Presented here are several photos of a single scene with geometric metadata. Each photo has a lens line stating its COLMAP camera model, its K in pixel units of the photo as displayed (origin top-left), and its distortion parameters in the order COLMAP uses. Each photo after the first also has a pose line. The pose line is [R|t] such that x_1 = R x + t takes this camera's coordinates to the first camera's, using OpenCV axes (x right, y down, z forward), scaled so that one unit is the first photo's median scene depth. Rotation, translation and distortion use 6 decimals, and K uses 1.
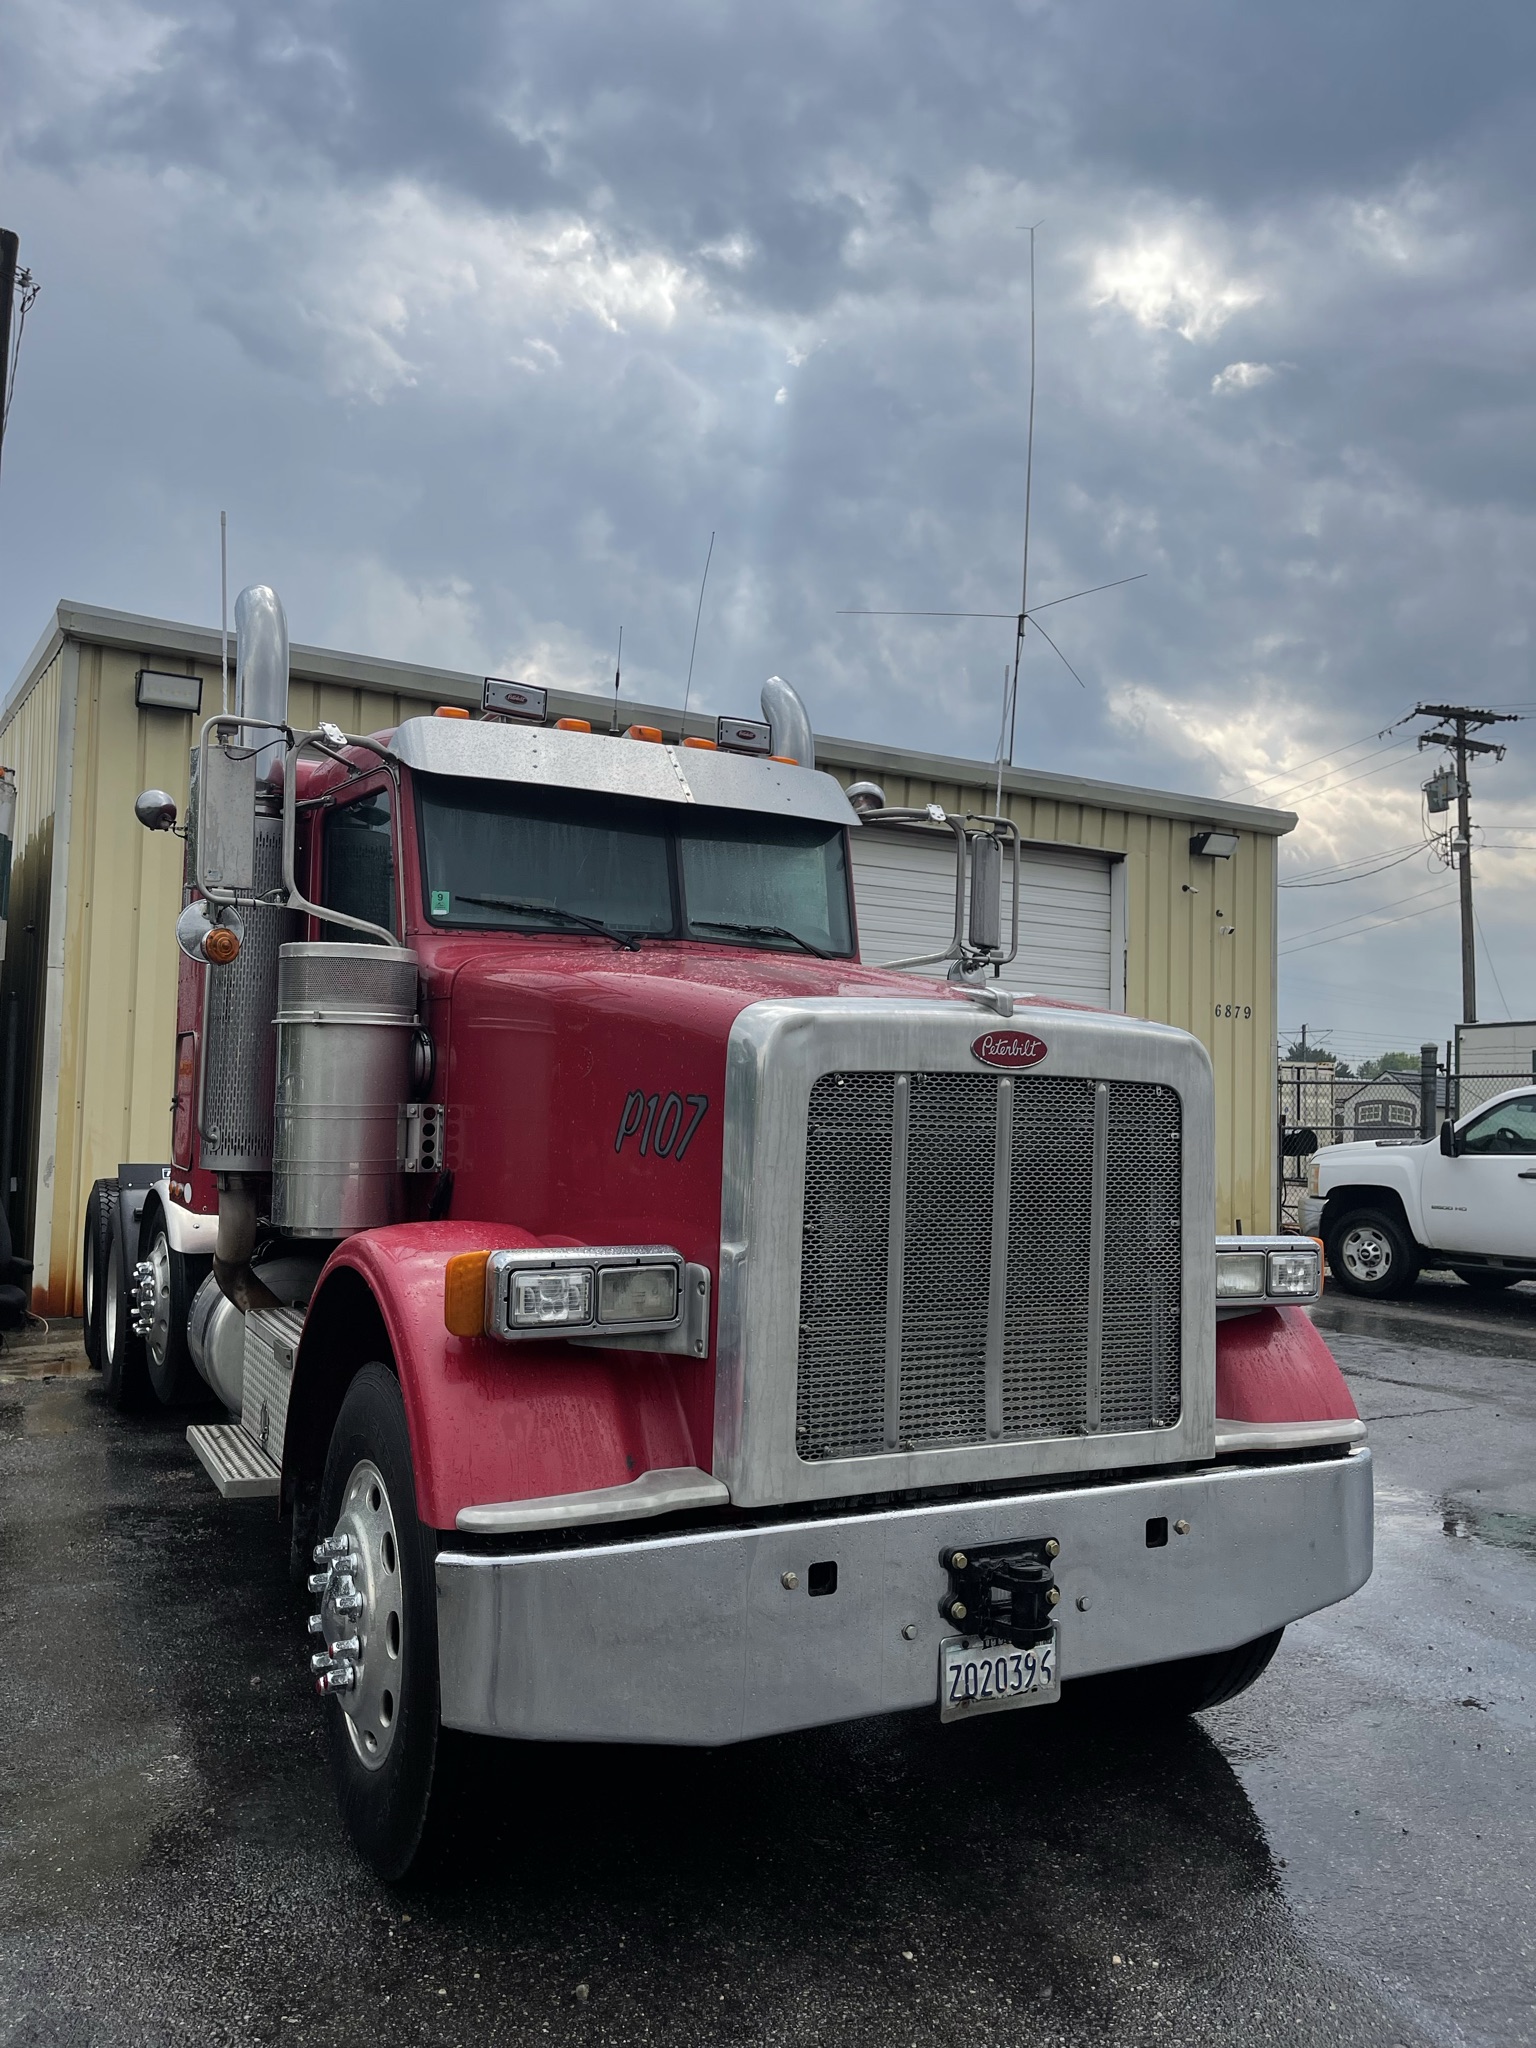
lens RADIAL K [[1542.4, 0, 758.7], [0, 1542.4, 1030.2], [0, 0, 1]] dist [0.064296, -0.073423]
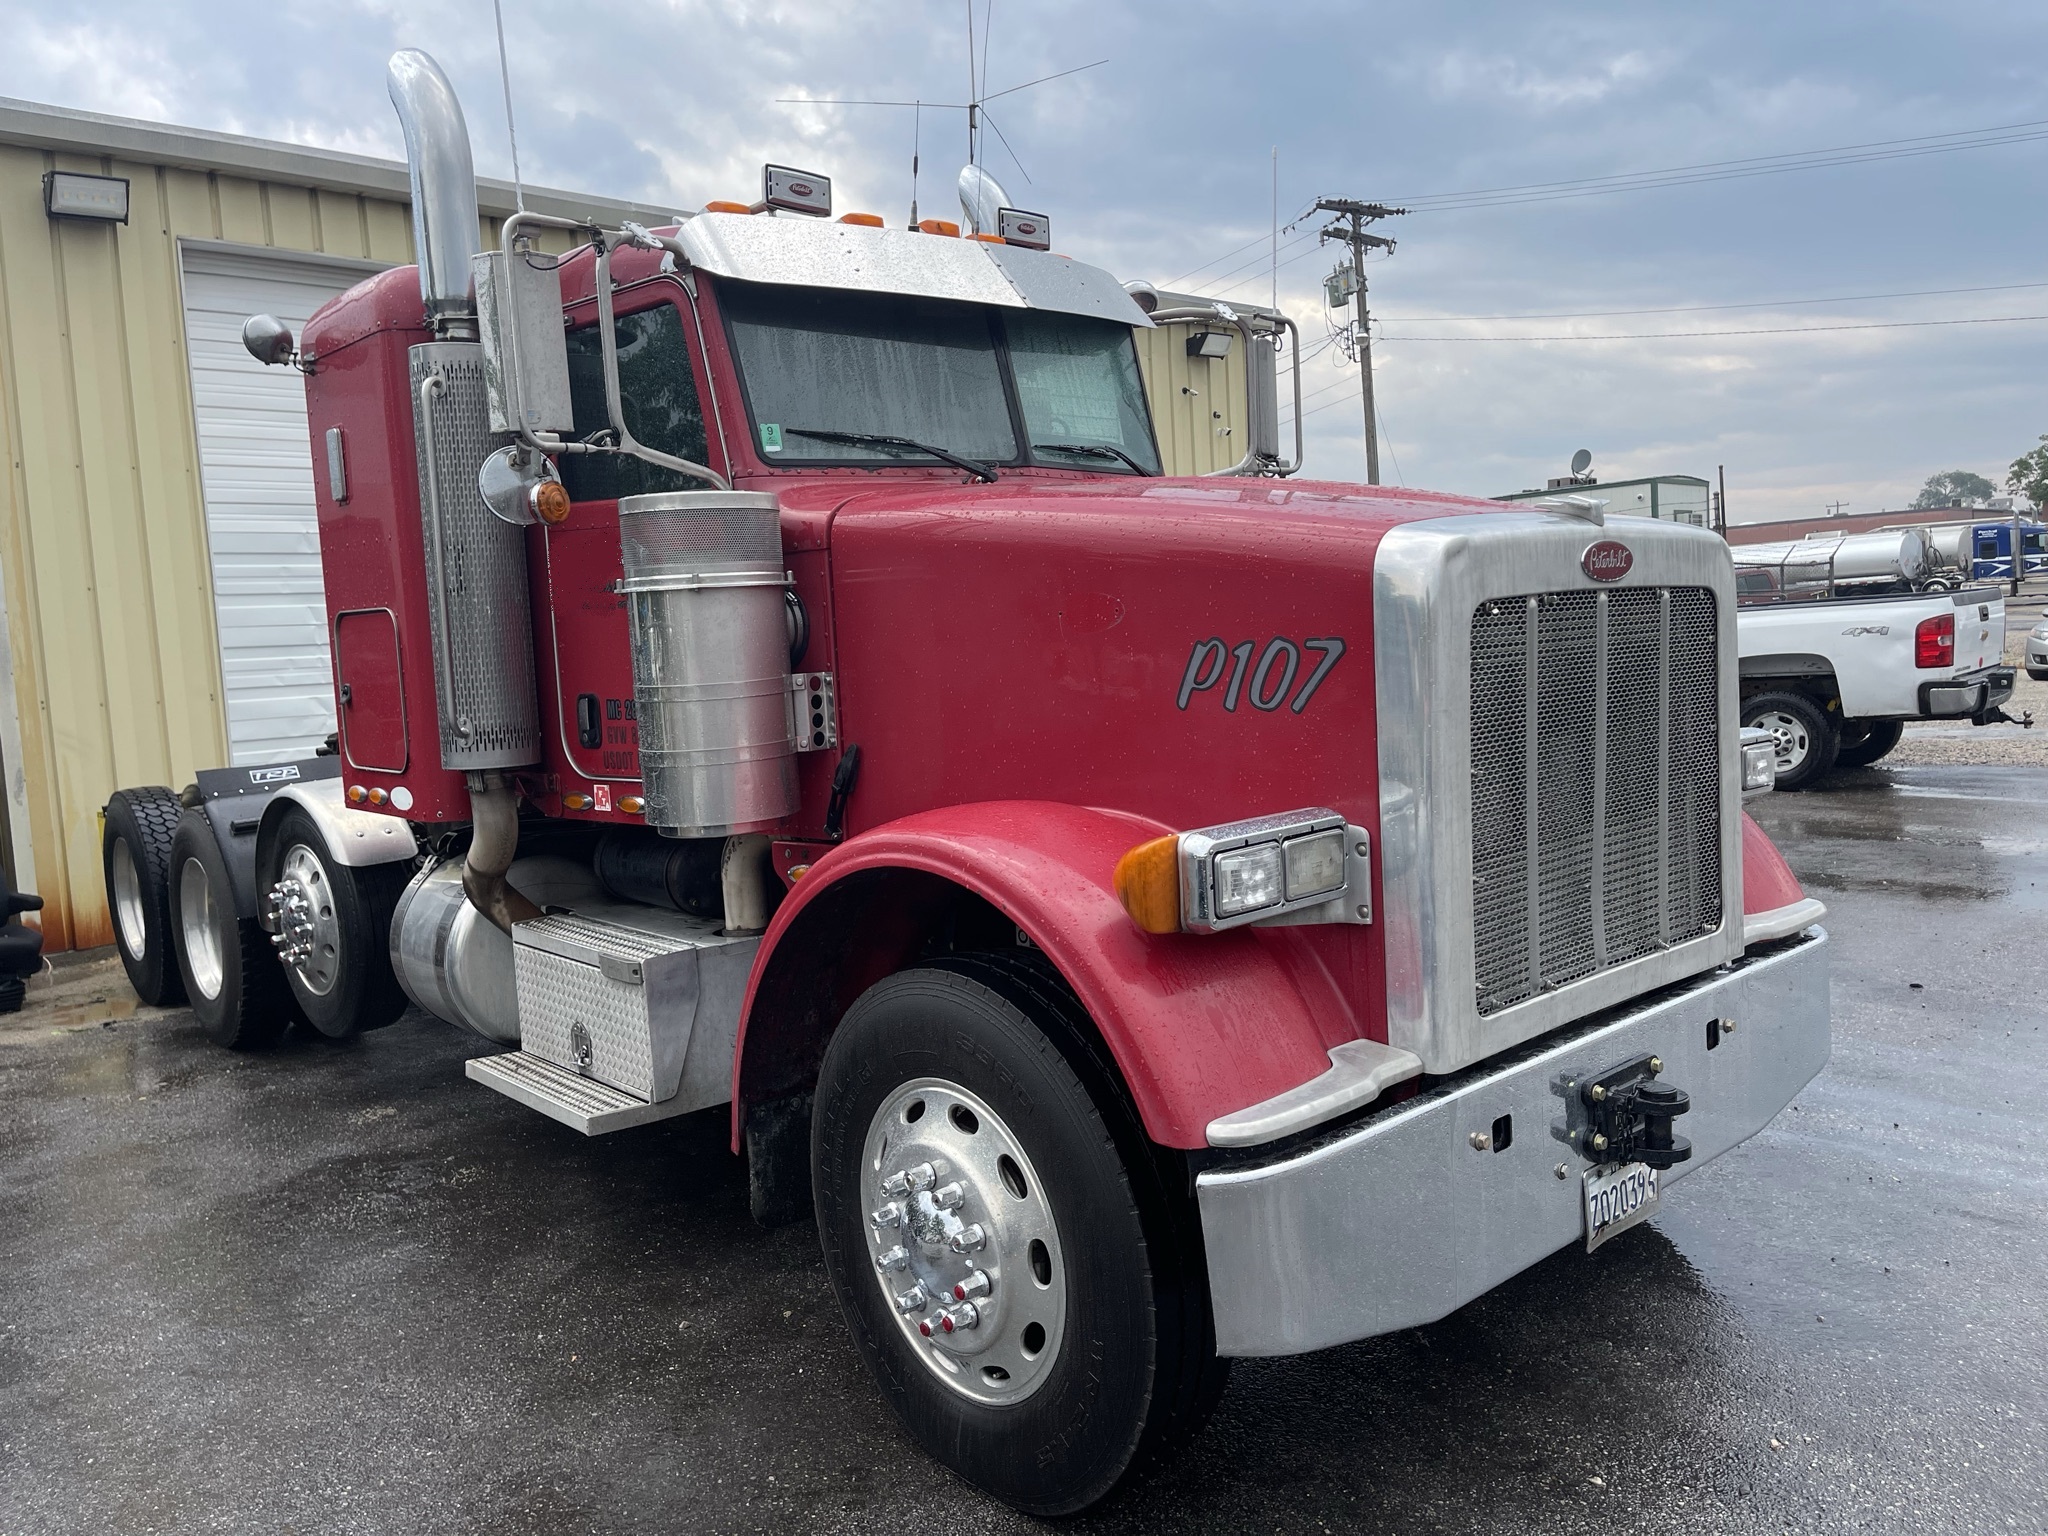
lens RADIAL K [[1548.2, 0, 1027.2], [0, 1548.2, 751.3], [0, 0, 1]] dist [0.062210, -0.080415]
pose [[0.967811, -0.097409, 0.232065, -0.314012], [0.066860, 0.988442, 0.136062, -0.019962], [-0.242636, -0.116166, 0.963137, 0.127006]]
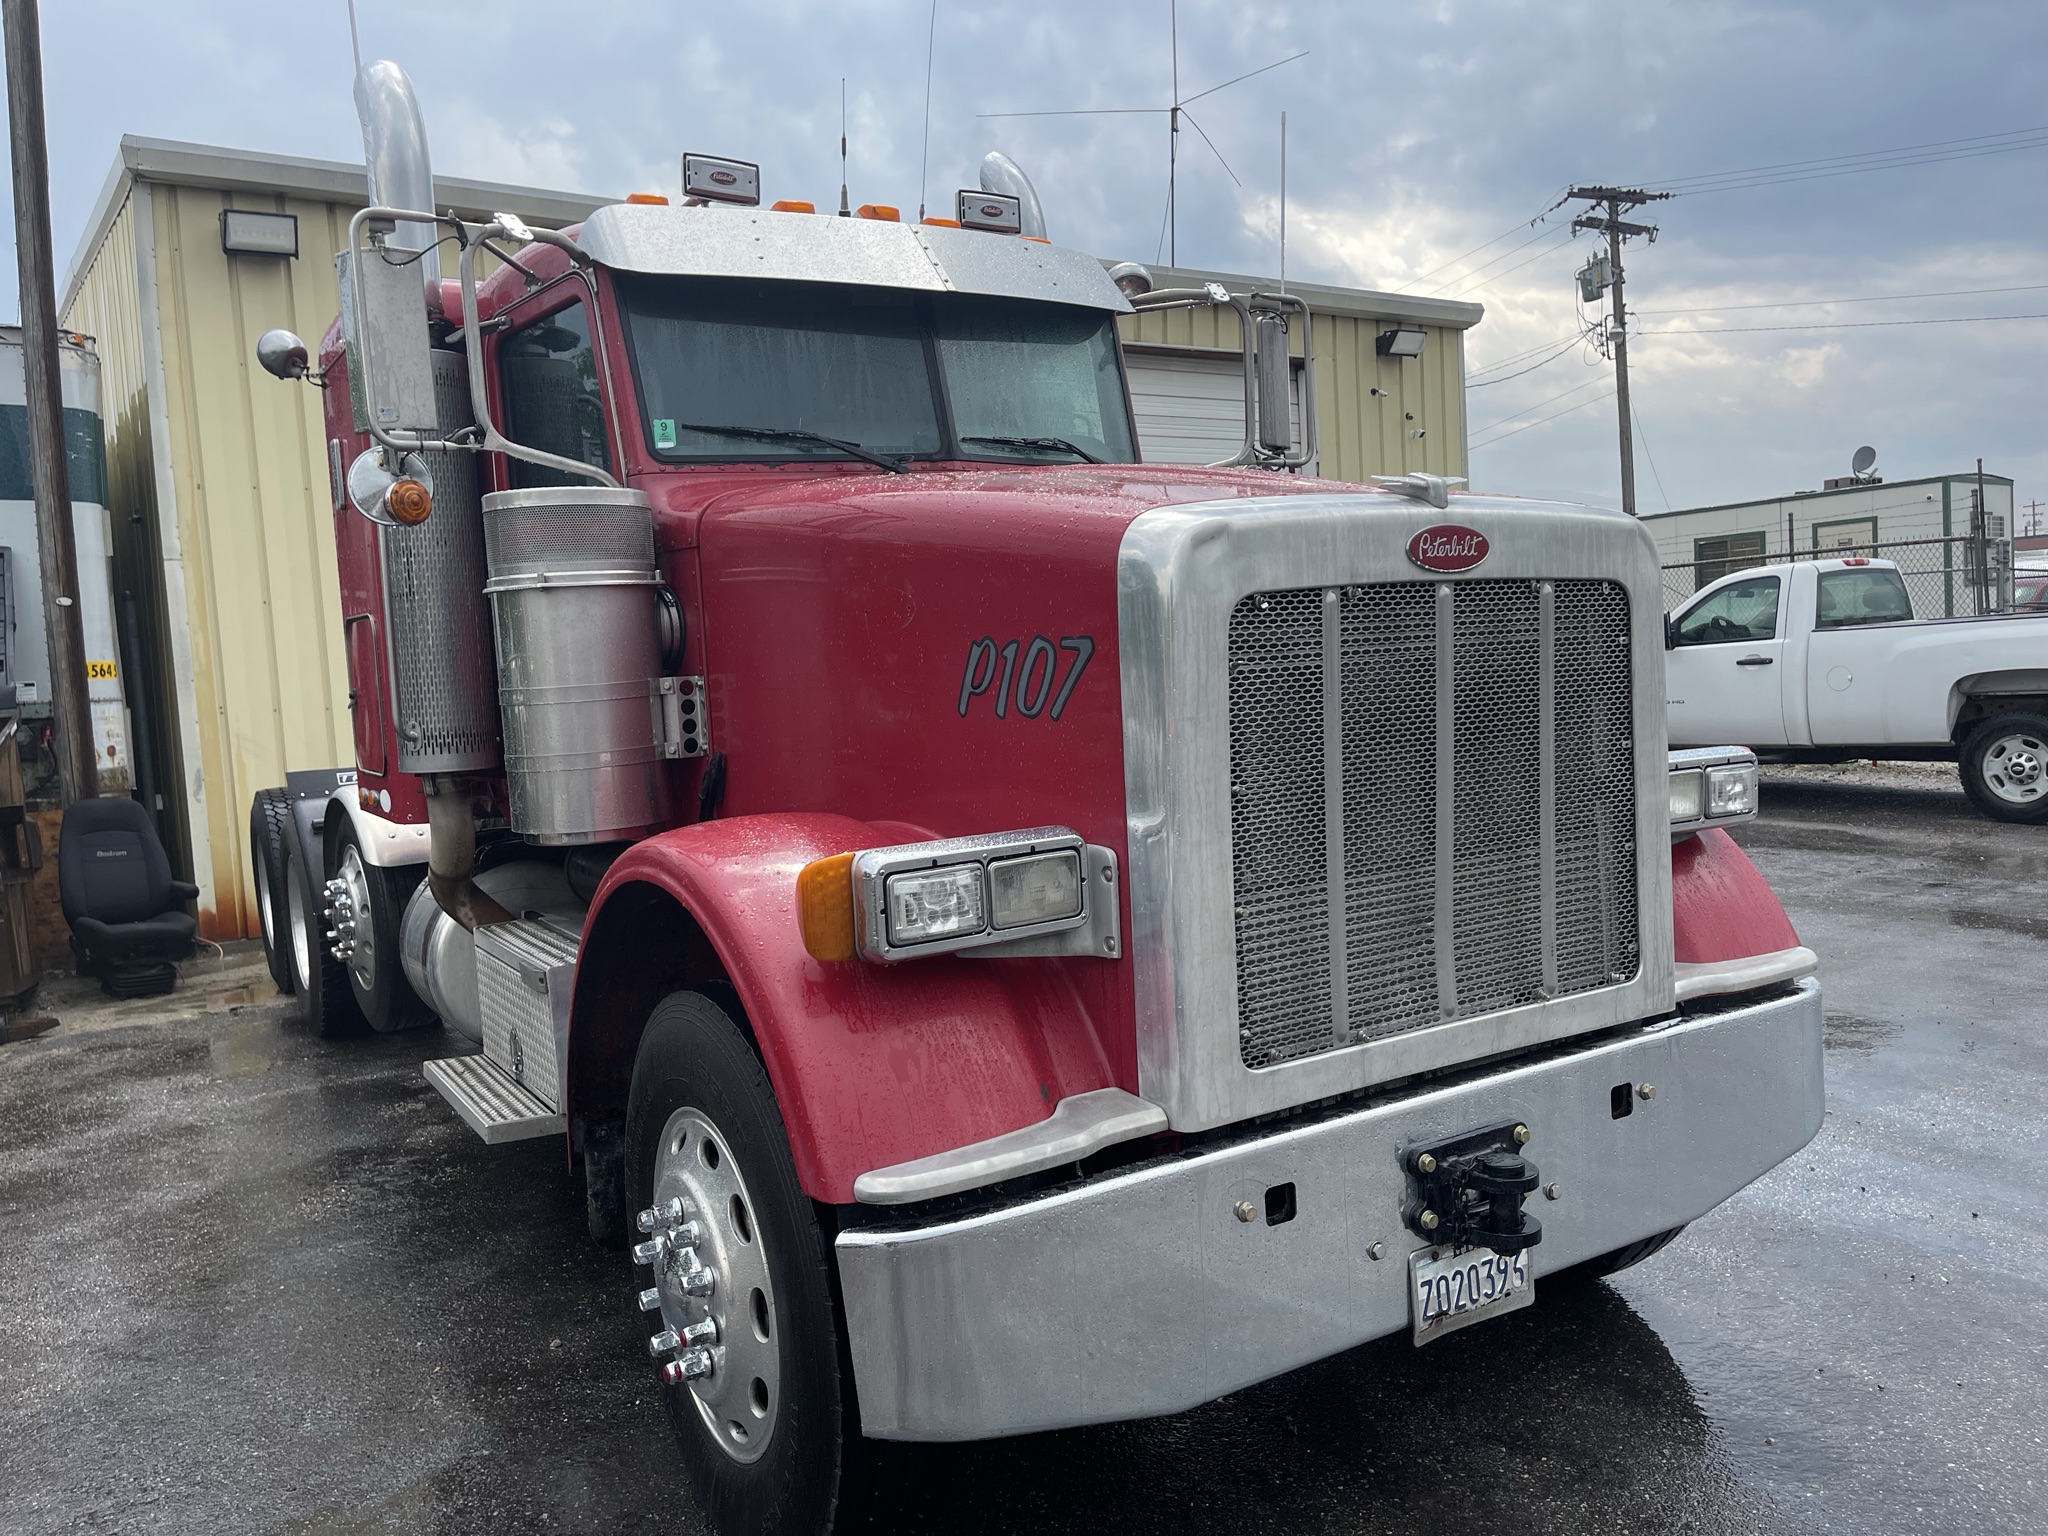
lens RADIAL K [[1547.6, 0, 1011.8], [0, 1547.6, 771.5], [0, 0, 1]] dist [0.070996, -0.097232]
pose [[0.994686, -0.083295, 0.060513, -0.095073], [0.075138, 0.989126, 0.126432, 0.005761], [-0.070386, -0.121213, 0.990128, 0.152205]]
